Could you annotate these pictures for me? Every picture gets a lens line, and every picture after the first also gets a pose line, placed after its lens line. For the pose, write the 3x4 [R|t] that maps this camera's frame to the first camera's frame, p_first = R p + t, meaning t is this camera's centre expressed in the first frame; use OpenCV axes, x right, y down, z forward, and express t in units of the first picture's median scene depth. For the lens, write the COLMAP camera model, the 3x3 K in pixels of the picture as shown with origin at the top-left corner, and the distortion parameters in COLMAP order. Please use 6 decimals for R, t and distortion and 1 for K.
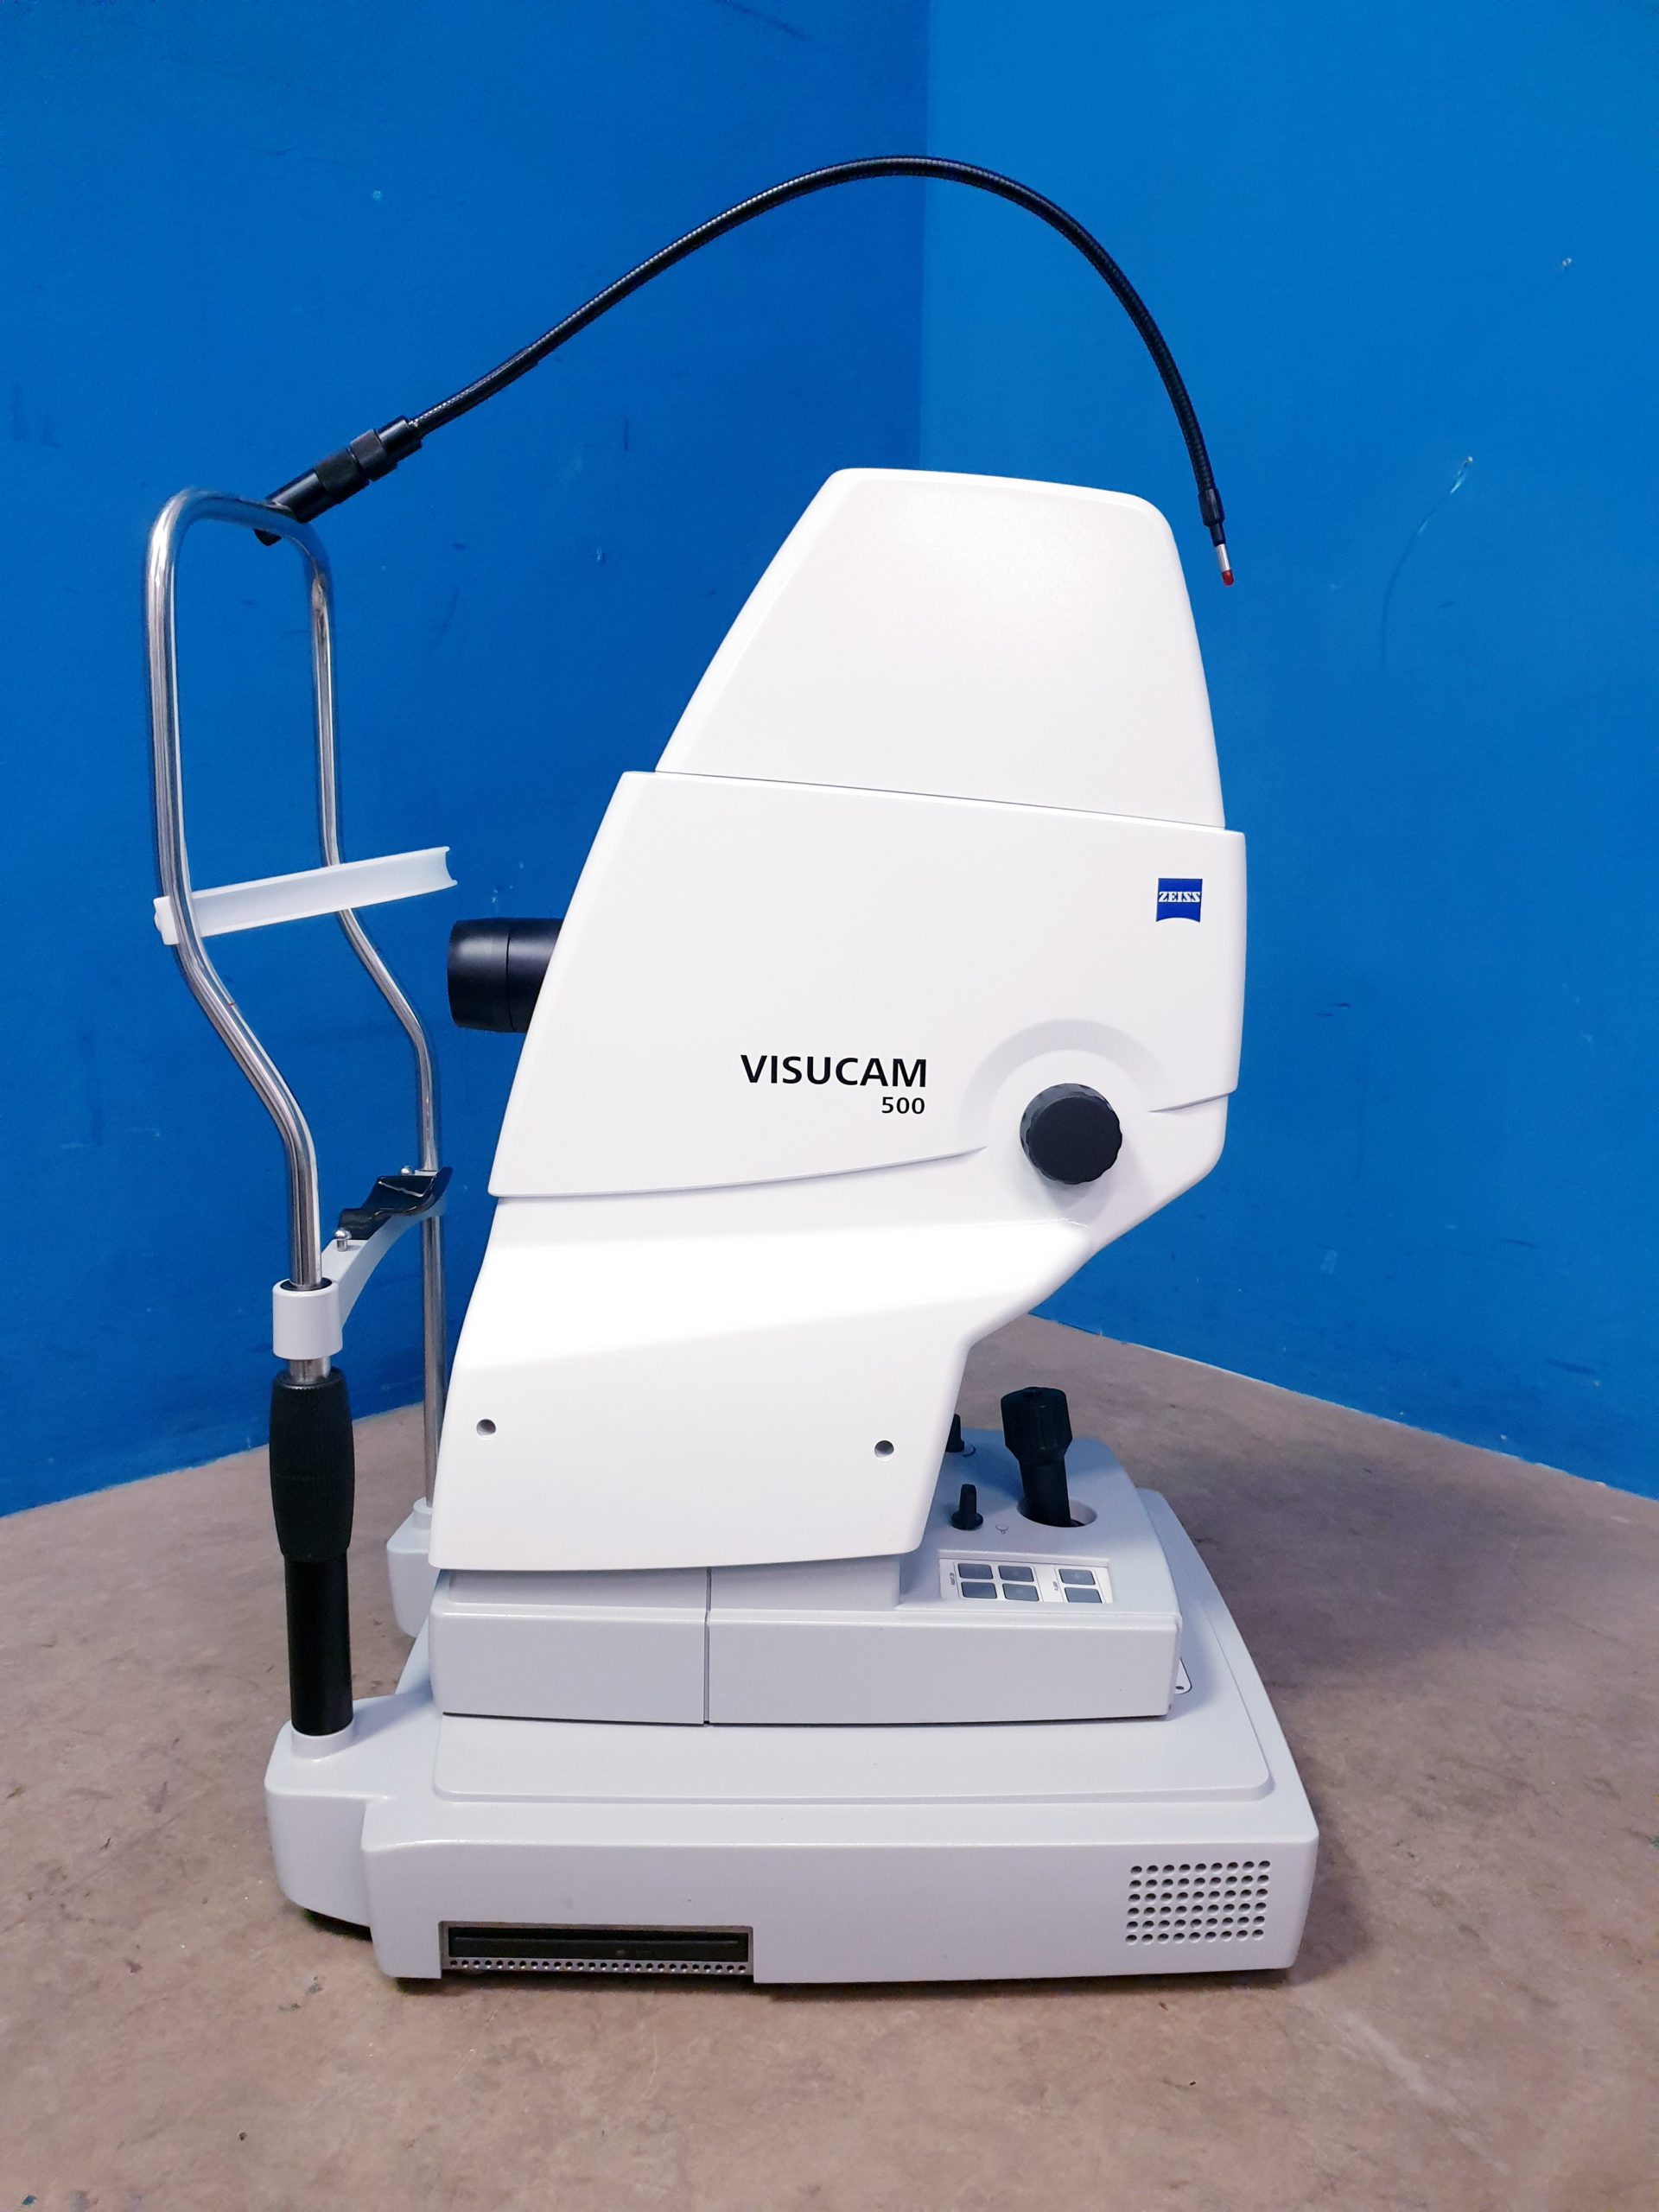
lens RADIAL K [[1723.4, 0, 814.1], [0, 1723.4, 1112.8], [0, 0, 1]] dist [-0.029398, 0.050927]
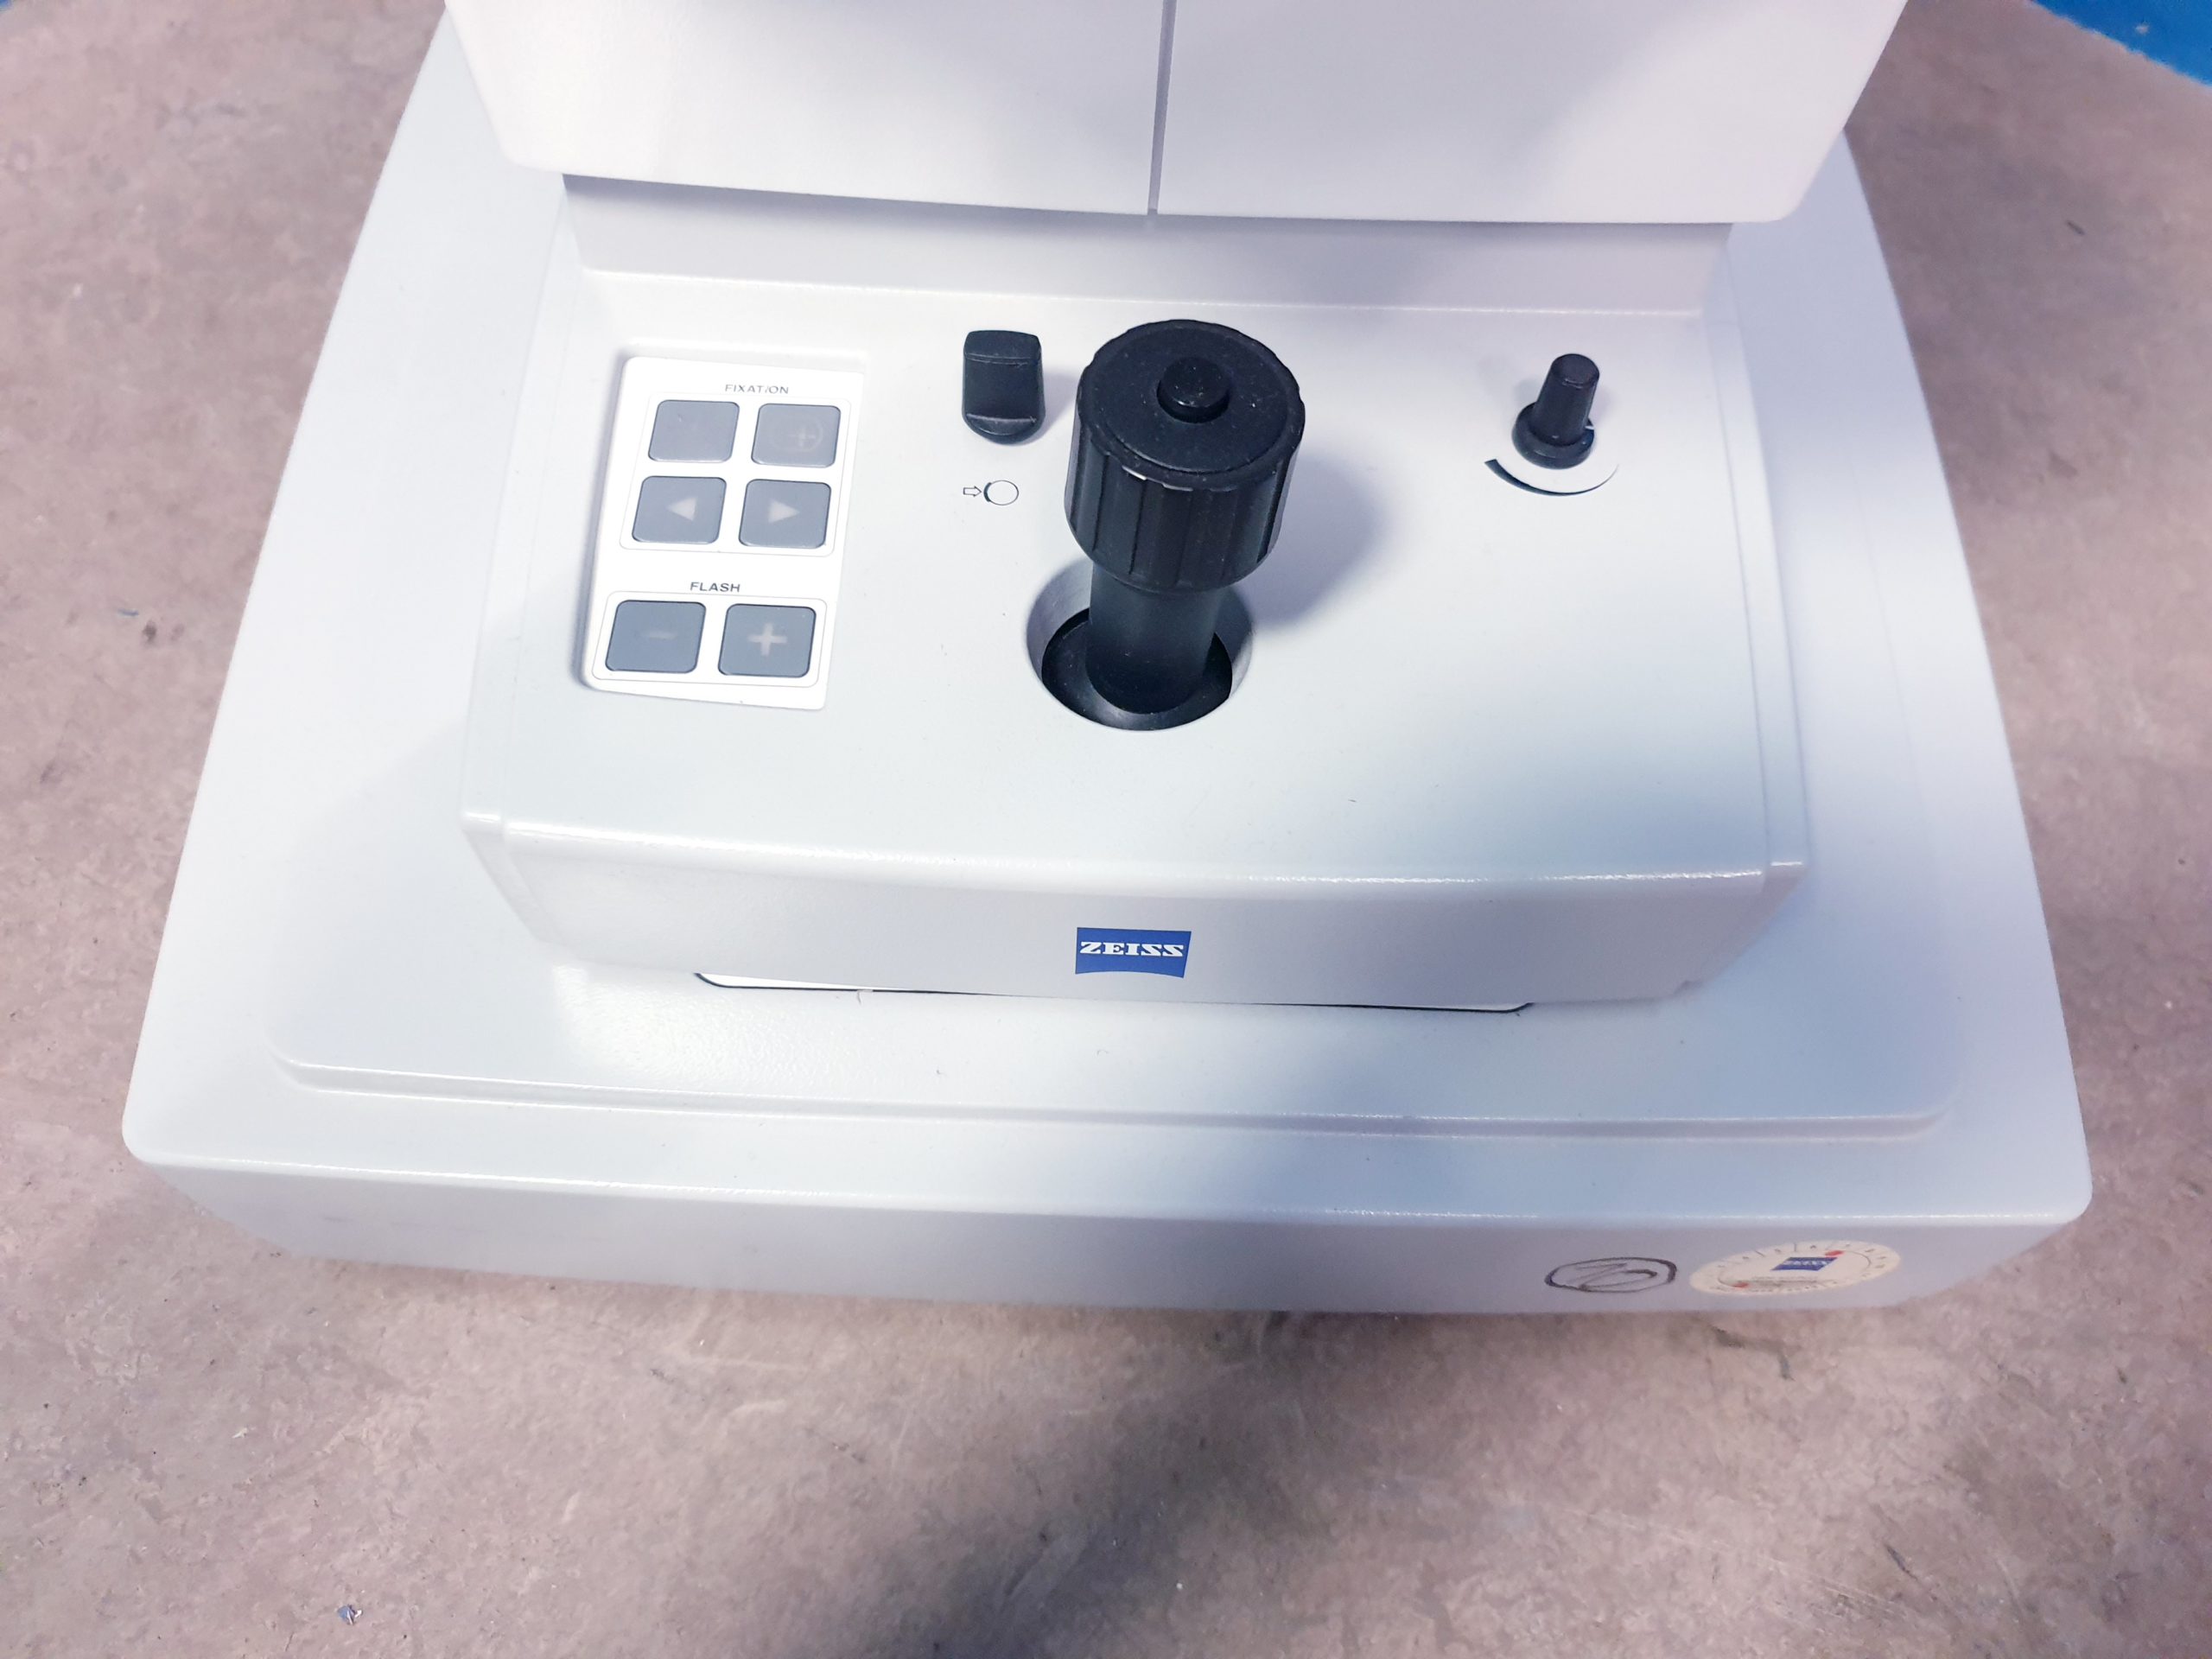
lens RADIAL K [[1723.4, 0, 1101.4], [0, 1723.4, 784.6], [0, 0, 1]] dist [-0.029398, 0.050927]
pose [[0.998282, -0.042336, 0.040499, 0.063012], [0.000077, 0.692205, 0.721700, -0.020034], [-0.058588, -0.720458, 0.691020, 0.845770]]
